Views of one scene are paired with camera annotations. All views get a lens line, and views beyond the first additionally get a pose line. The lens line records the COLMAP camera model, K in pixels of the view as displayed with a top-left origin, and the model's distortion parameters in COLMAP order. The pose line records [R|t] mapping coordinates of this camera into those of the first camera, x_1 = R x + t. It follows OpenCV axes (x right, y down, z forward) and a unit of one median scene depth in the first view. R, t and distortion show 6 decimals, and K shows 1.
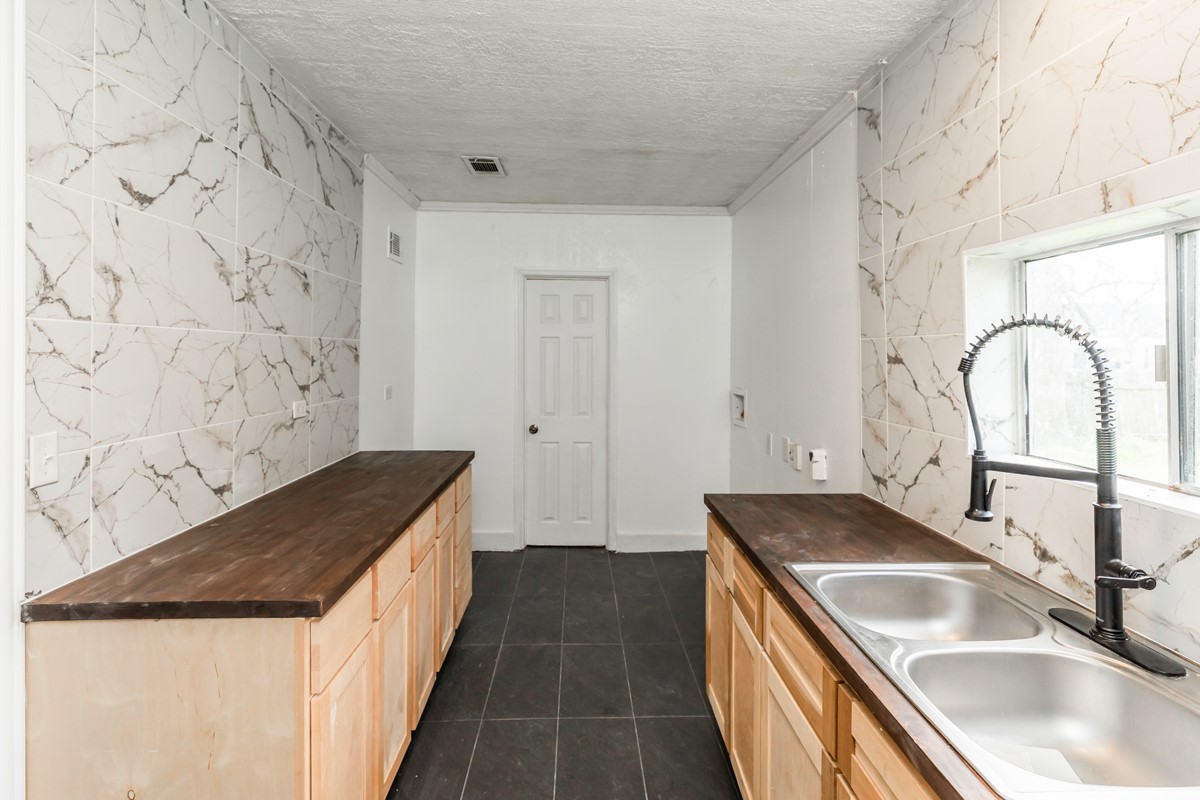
lens RADIAL K [[609.8, 0, 592.2], [0, 609.8, 359.3], [0, 0, 1]] dist [-0.000146, 0.000166]
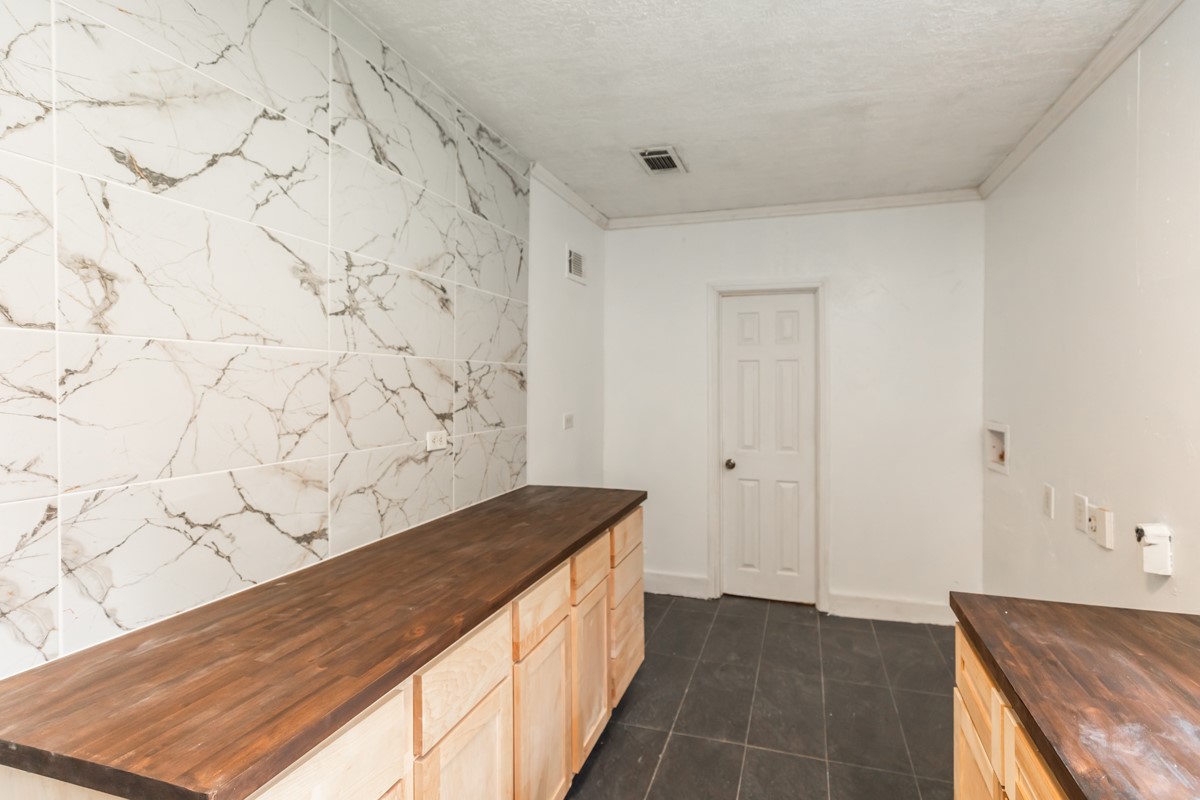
lens RADIAL K [[558.3, 0, 637.6], [0, 558.3, 389.1], [0, 0, 1]] dist [0.001473, 0.000826]
pose [[0.950406, -0.003702, -0.310989, 0.064073], [0.003775, 0.999993, -0.000367, 0.010202], [0.310988, -0.000825, 0.950414, 0.393830]]
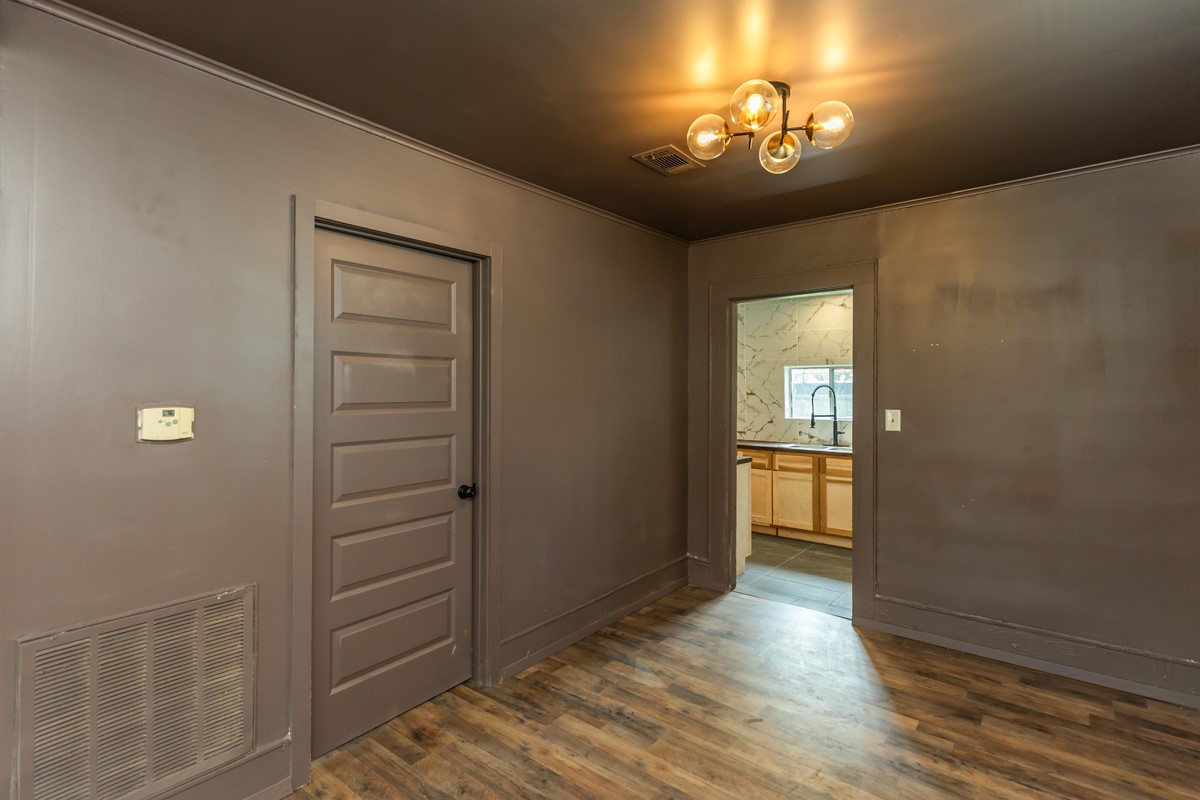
lens RADIAL K [[560.0, 0, 615.0], [0, 560.0, 381.9], [0, 0, 1]] dist [0.000469, 0.000104]
pose [[0.641144, 0.008130, 0.767378, -2.311100], [0.009329, 0.999787, -0.018387, -0.015448], [-0.767364, 0.018948, 0.640932, -0.375159]]
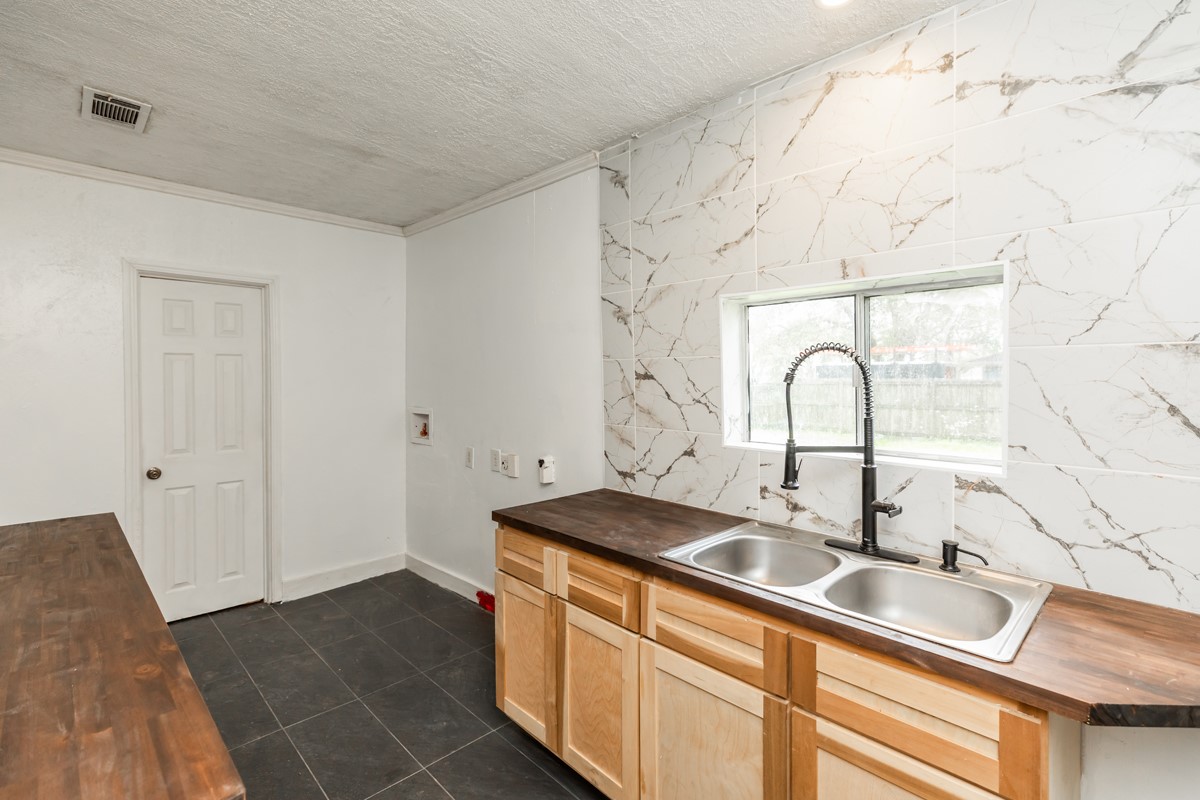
lens RADIAL K [[551.5, 0, 600.9], [0, 551.5, 378.5], [0, 0, 1]] dist [0.002934, -0.000088]
pose [[0.730132, -0.009916, 0.683235, -0.345898], [0.011834, 0.999928, 0.001865, 0.002044], [-0.683204, 0.006724, 0.730197, 0.238454]]
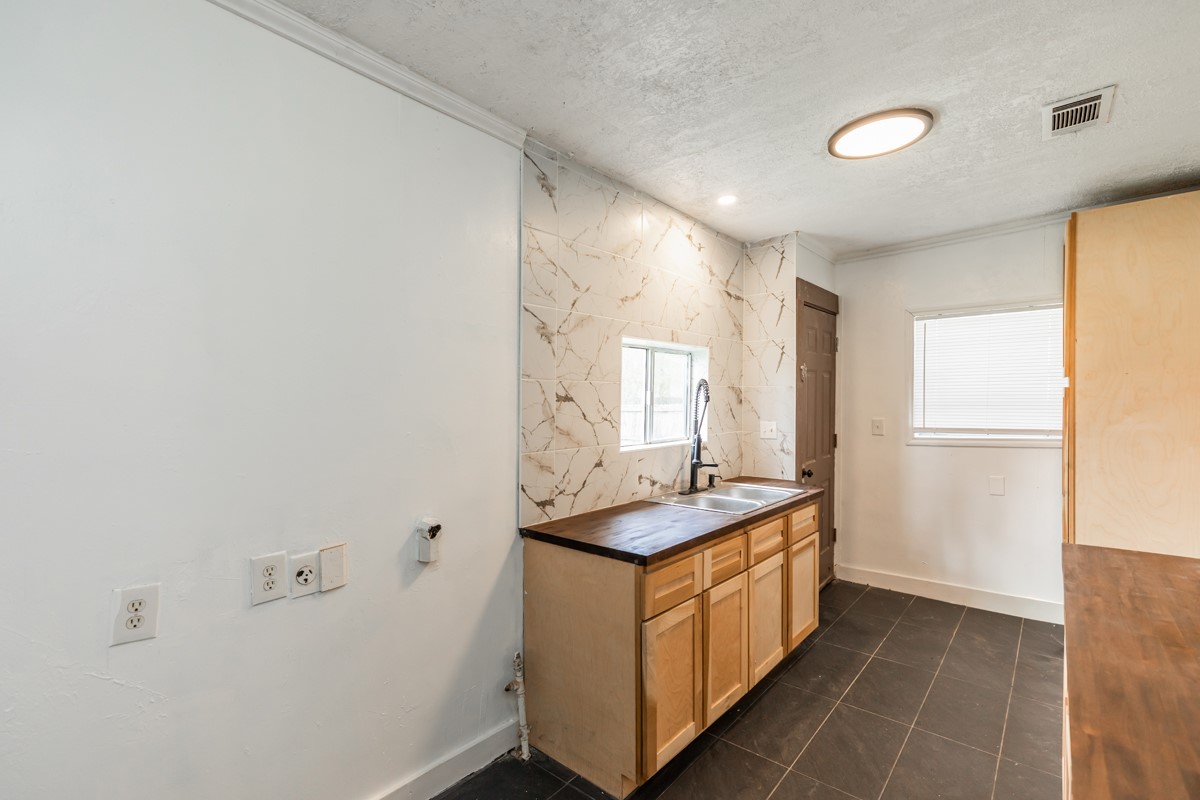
lens RADIAL K [[547.5, 0, 578.2], [0, 547.5, 417.7], [0, 0, 1]] dist [0.001565, 0.000549]
pose [[-0.735564, -0.019464, 0.677176, -0.292942], [0.011574, 0.999080, 0.041288, -0.006252], [-0.677356, 0.038207, -0.734662, 1.836126]]
